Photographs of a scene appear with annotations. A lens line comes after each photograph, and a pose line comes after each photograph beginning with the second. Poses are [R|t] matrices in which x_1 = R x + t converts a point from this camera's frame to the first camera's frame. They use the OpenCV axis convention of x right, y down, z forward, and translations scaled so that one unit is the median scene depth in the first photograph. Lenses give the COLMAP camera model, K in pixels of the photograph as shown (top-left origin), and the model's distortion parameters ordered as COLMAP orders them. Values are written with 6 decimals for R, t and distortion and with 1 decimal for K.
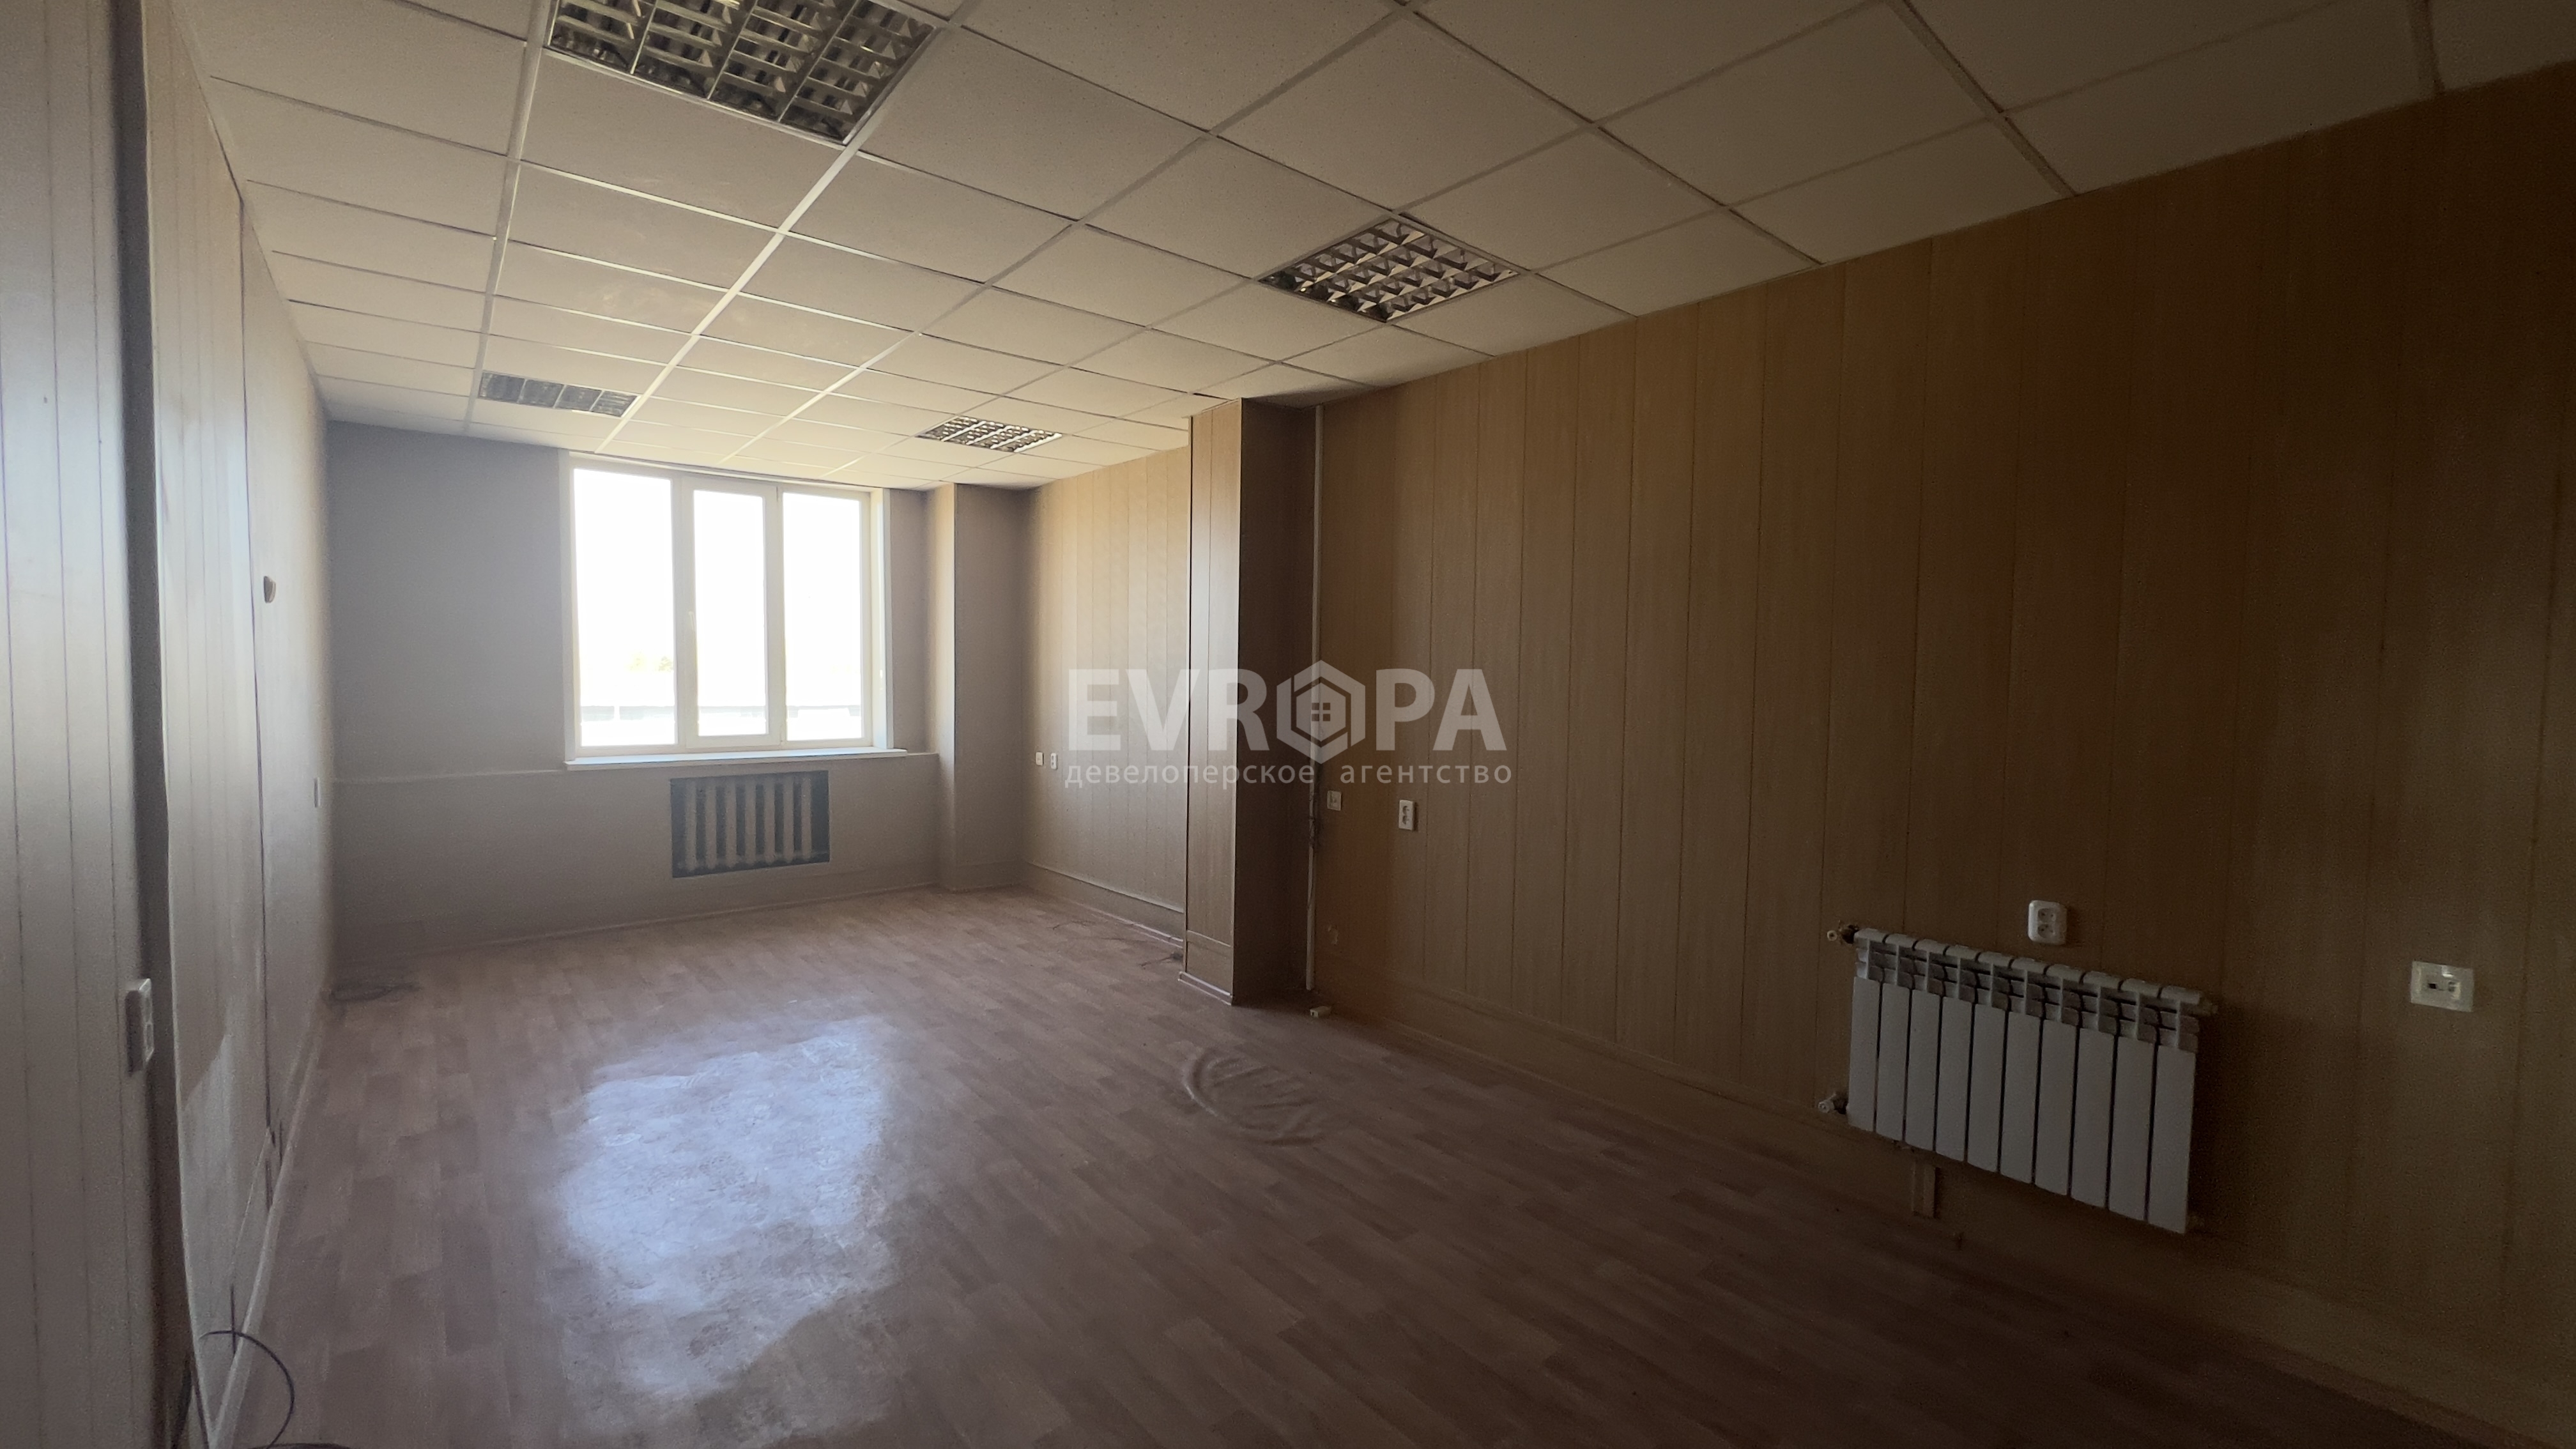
lens RADIAL K [[1048.7, 0, 1278.0], [0, 1048.7, 719.6], [0, 0, 1]] dist [-0.000800, 0.000858]
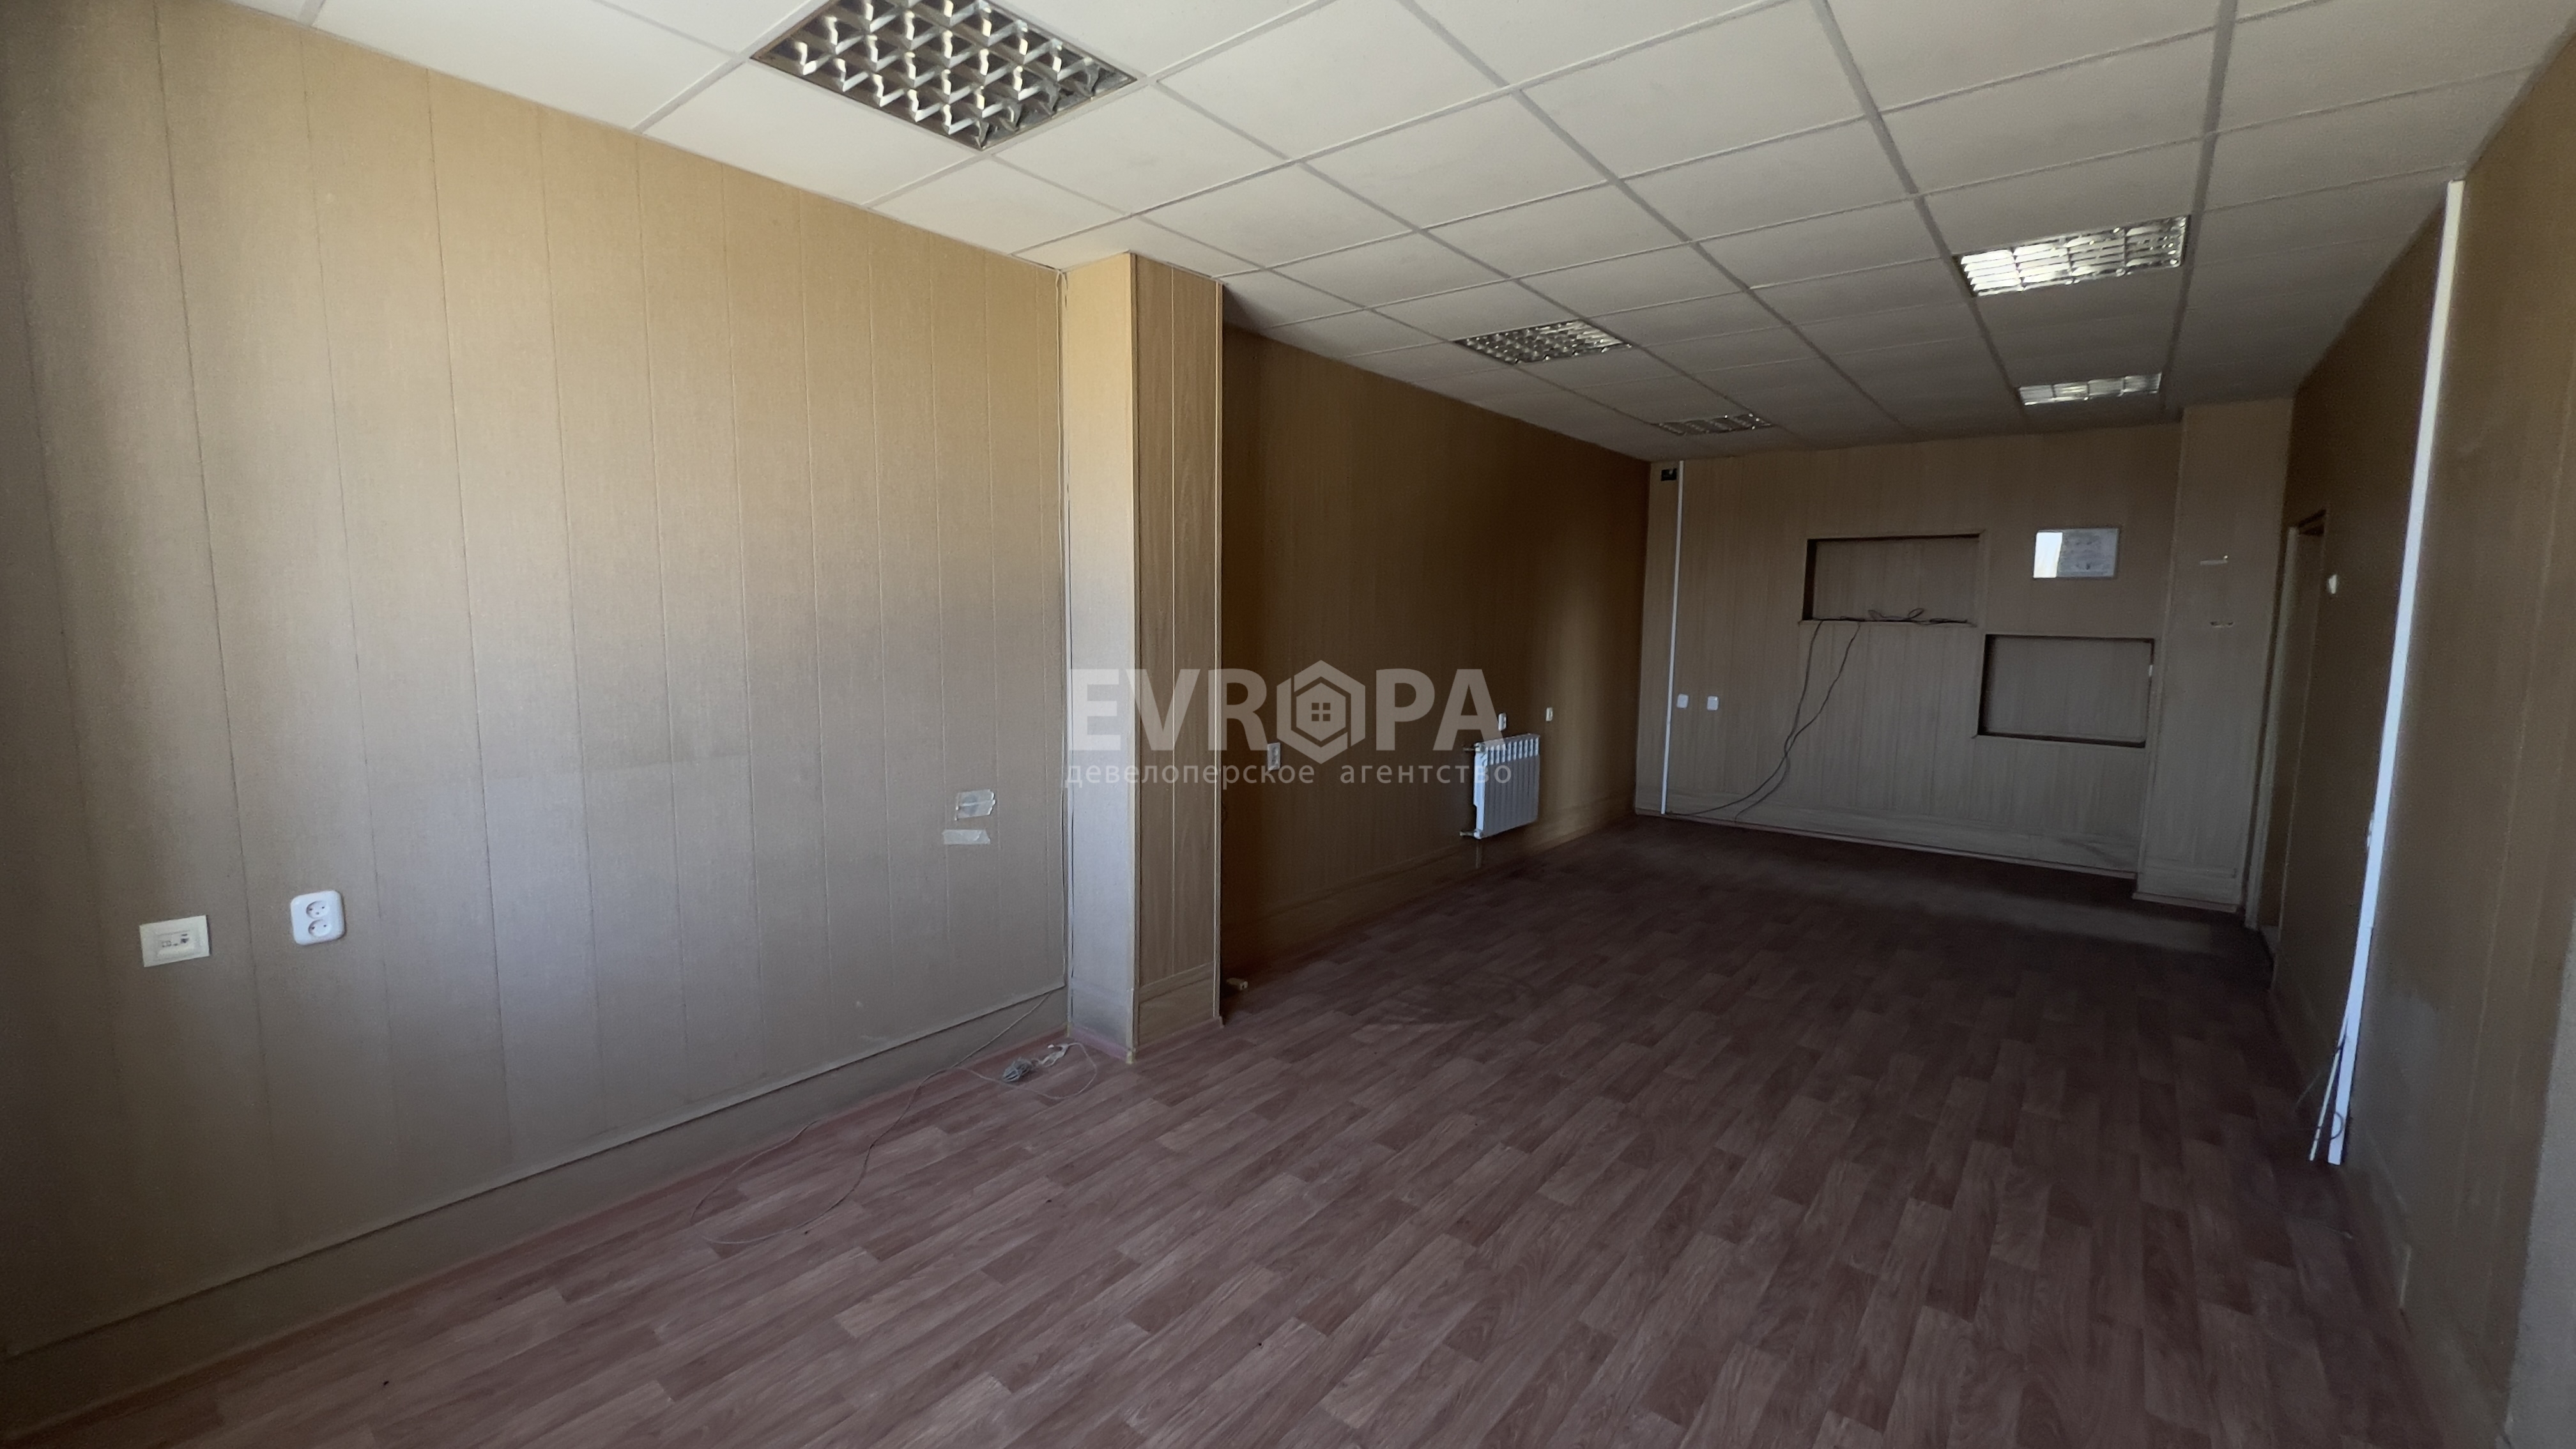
lens RADIAL K [[1048.7, 0, 1283.1], [0, 1048.7, 721.9], [0, 0, 1]] dist [-0.000800, 0.000858]
pose [[-0.208835, -0.121670, 0.970353, -0.919192], [0.029888, 0.990973, 0.130688, -0.083431], [-0.977494, 0.056294, -0.203313, 1.219882]]
